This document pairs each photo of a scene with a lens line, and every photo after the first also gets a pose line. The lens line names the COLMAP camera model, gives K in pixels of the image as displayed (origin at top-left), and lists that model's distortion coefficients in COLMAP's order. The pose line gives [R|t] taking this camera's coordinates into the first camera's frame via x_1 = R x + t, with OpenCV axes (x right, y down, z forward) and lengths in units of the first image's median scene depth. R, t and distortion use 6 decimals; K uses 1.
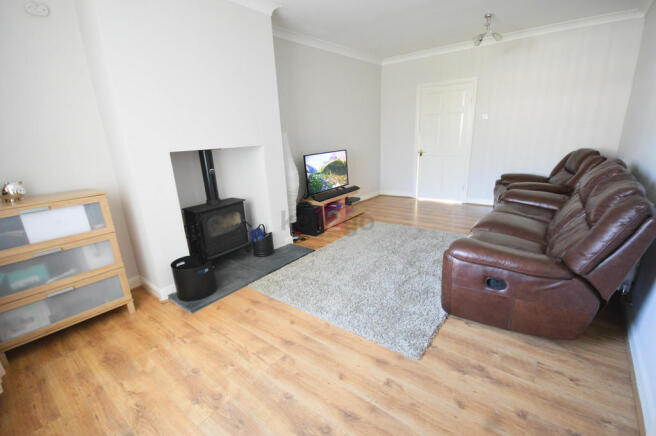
lens RADIAL K [[284.5, 0, 324.5], [0, 284.5, 215.8], [0, 0, 1]] dist [-0.001170, -0.000284]
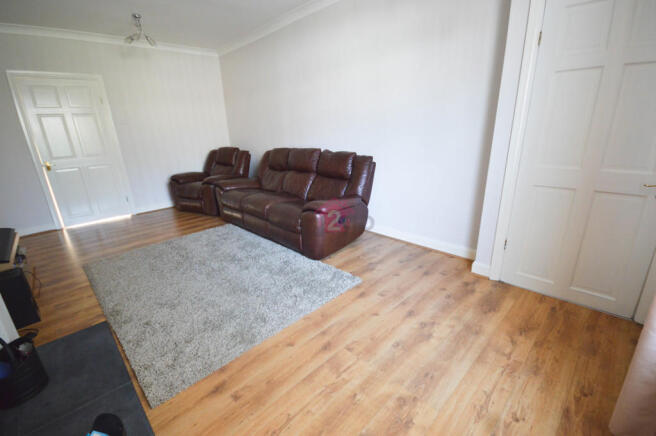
lens RADIAL K [[284.5, 0, 324.5], [0, 284.5, 215.8], [0, 0, 1]] dist [-0.001170, -0.000284]
pose [[0.153874, -0.255536, 0.954476, -0.922820], [0.297928, 0.933022, 0.201763, -0.135194], [-0.942105, 0.253319, 0.219699, 0.726289]]
